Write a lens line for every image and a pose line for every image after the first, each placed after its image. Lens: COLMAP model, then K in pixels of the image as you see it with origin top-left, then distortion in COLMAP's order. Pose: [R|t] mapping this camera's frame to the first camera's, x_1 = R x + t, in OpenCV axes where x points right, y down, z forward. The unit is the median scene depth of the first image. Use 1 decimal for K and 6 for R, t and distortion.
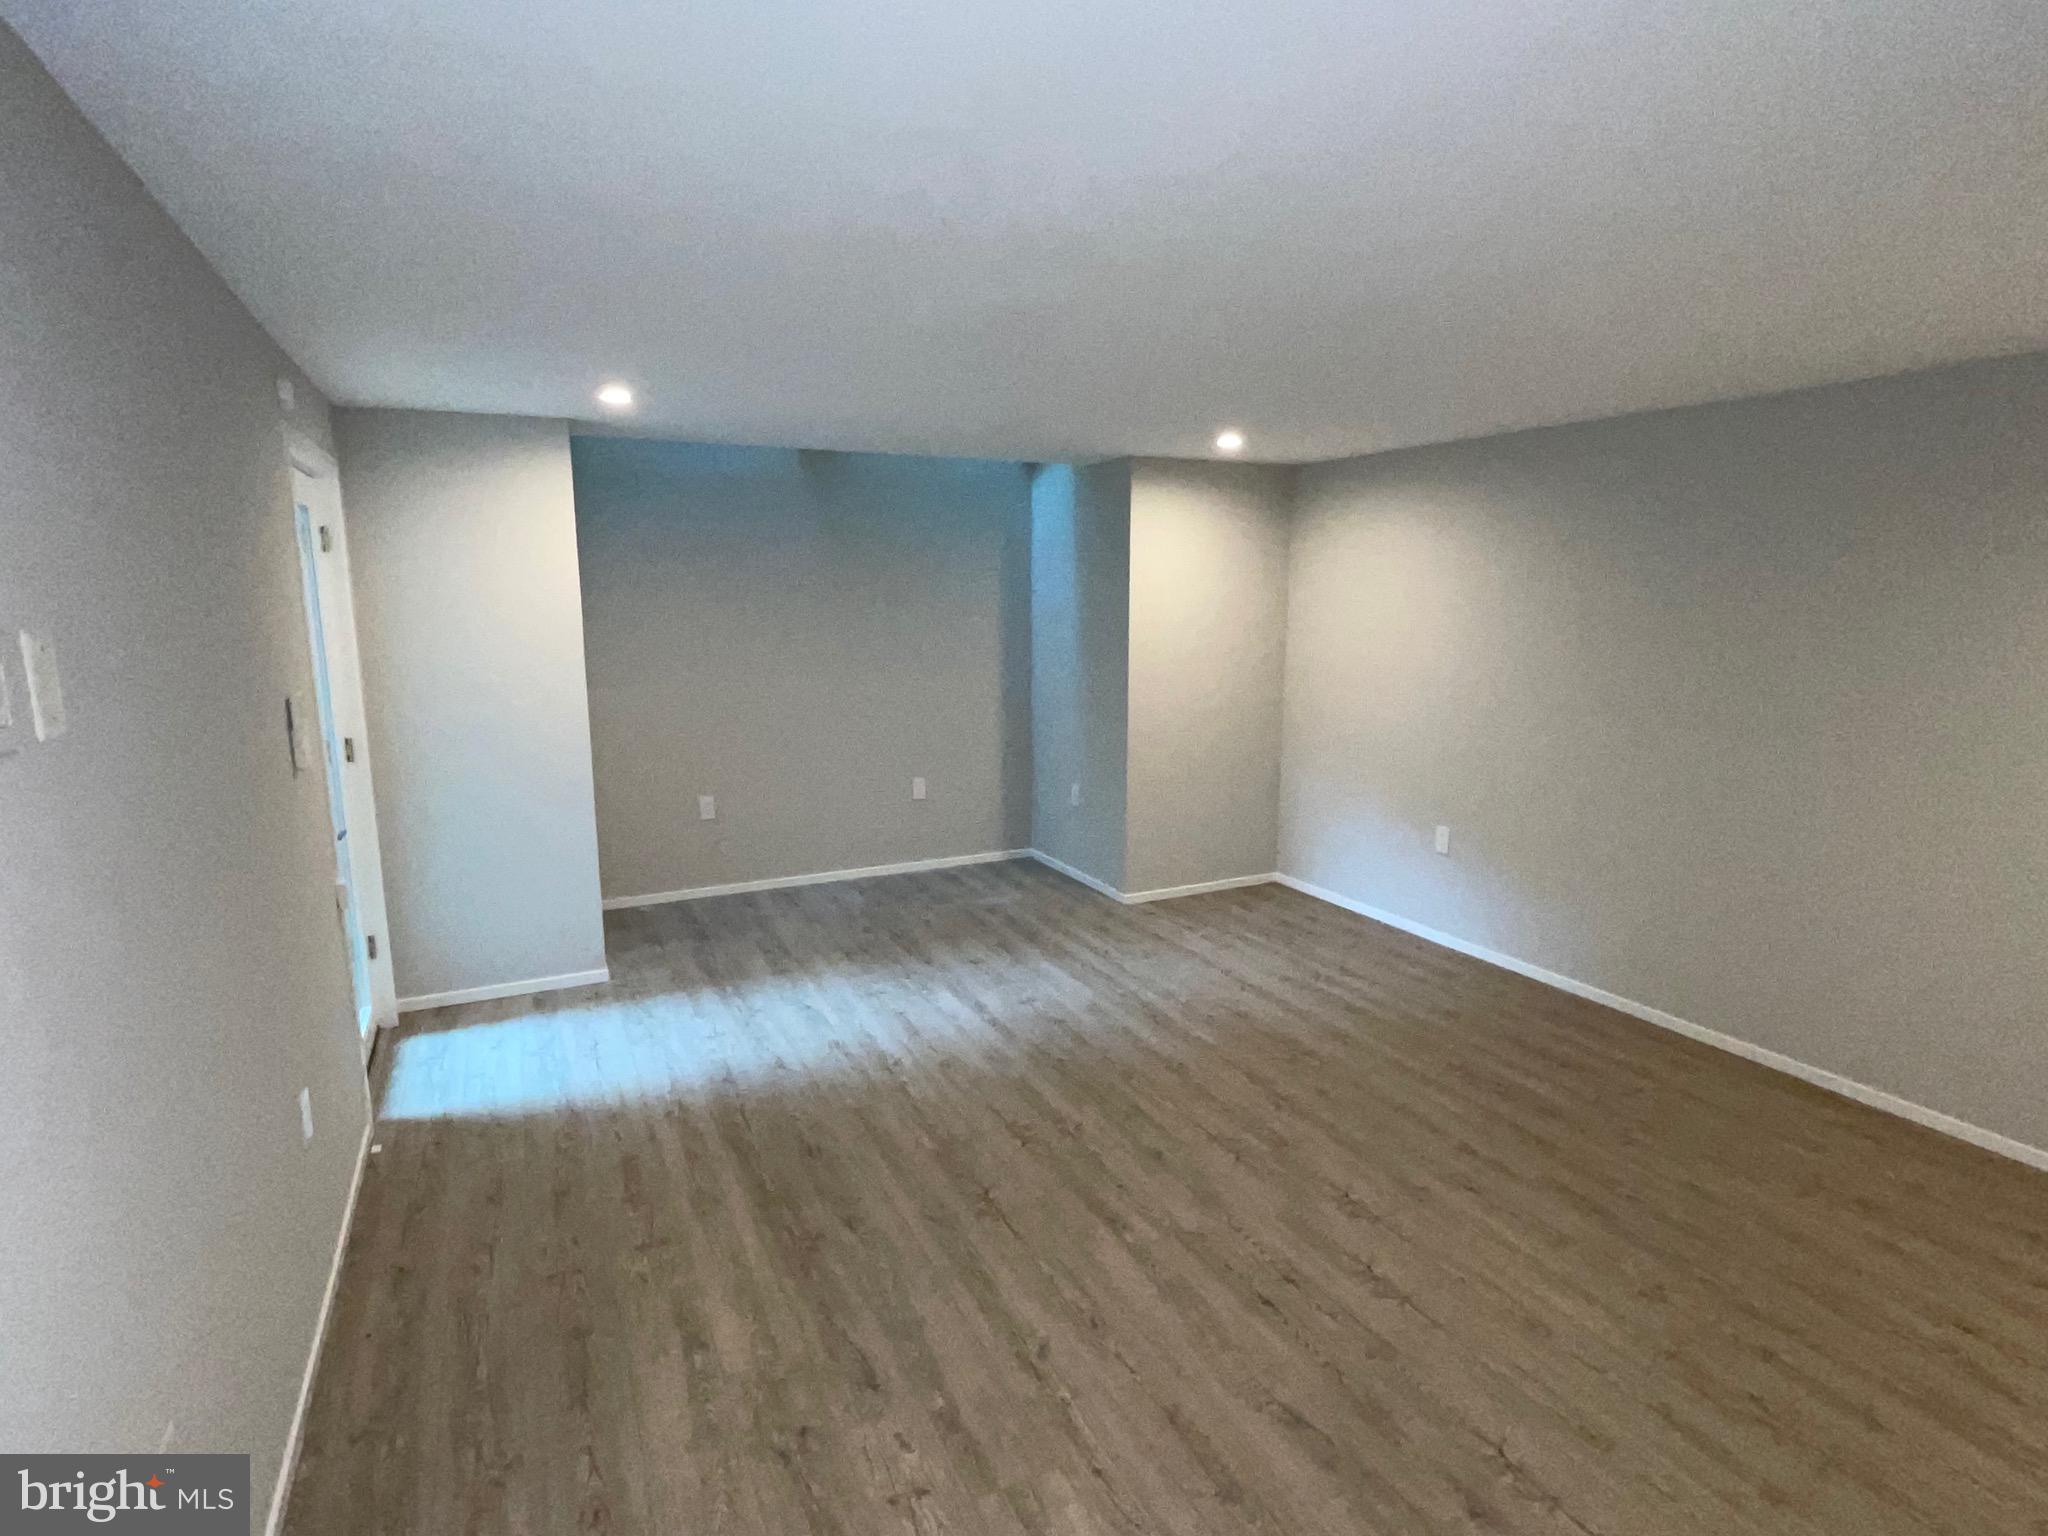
lens RADIAL K [[1046.5, 0, 1025.4], [0, 1046.5, 767.0], [0, 0, 1]] dist [0.006211, 0.000891]
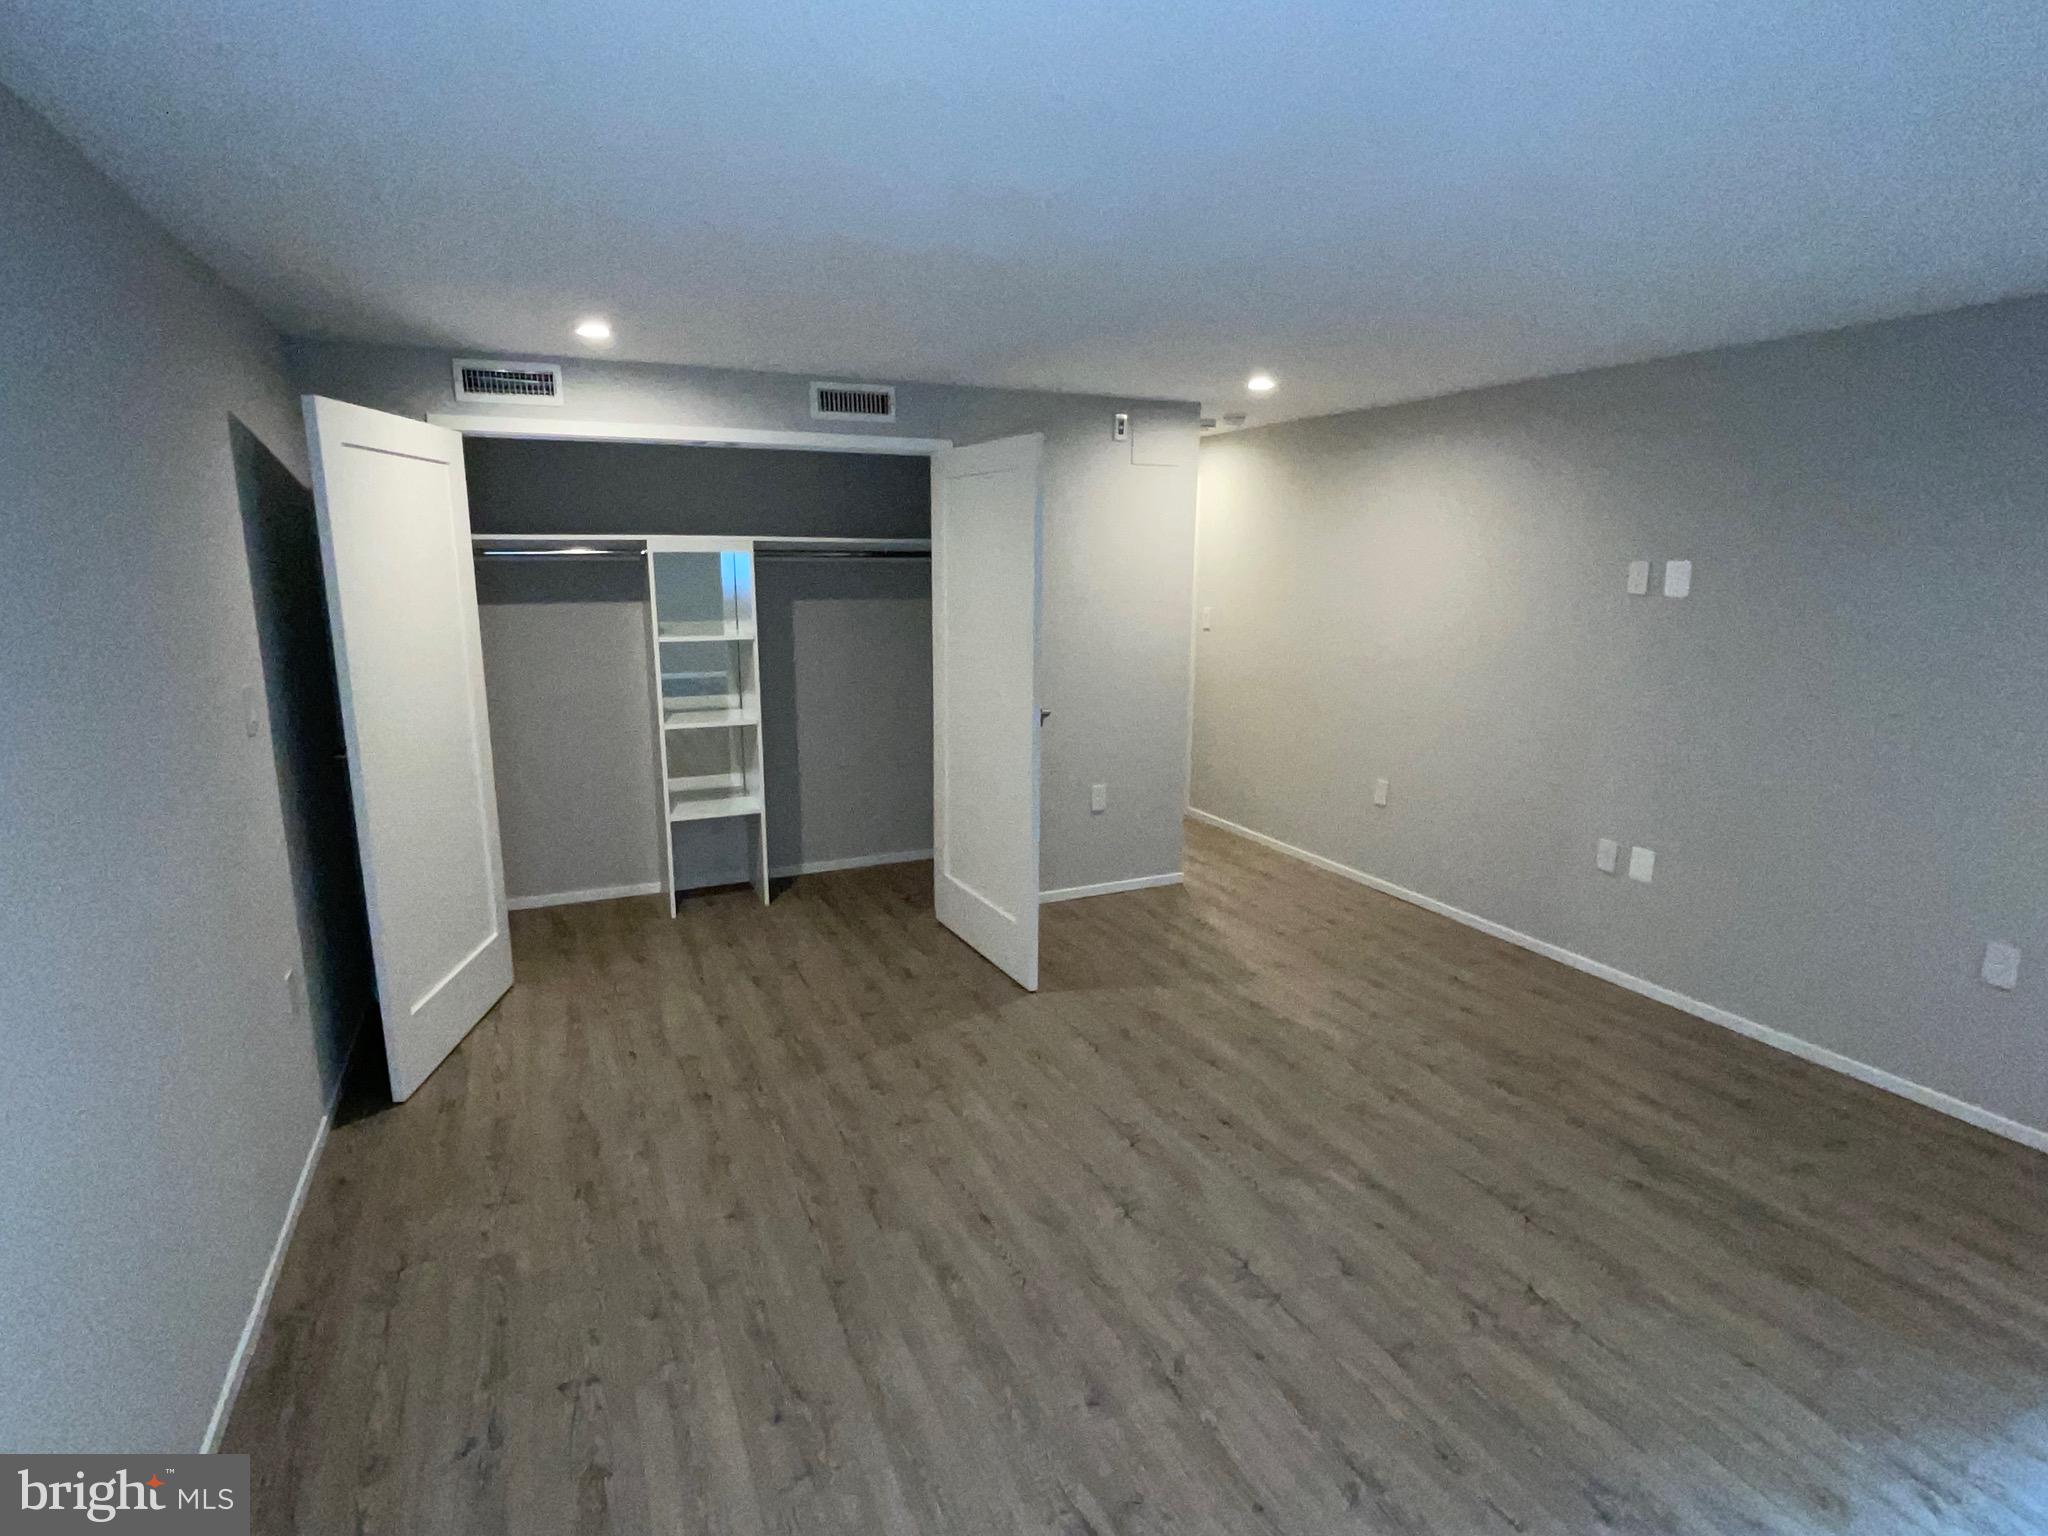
lens RADIAL K [[1046.5, 0, 1025.8], [0, 1046.5, 768.0], [0, 0, 1]] dist [0.006211, 0.000891]
pose [[-0.999699, -0.013189, 0.020669, 0.398041], [-0.004692, 0.930331, 0.366690, -0.296911], [-0.024065, 0.366483, -0.930114, 1.784520]]
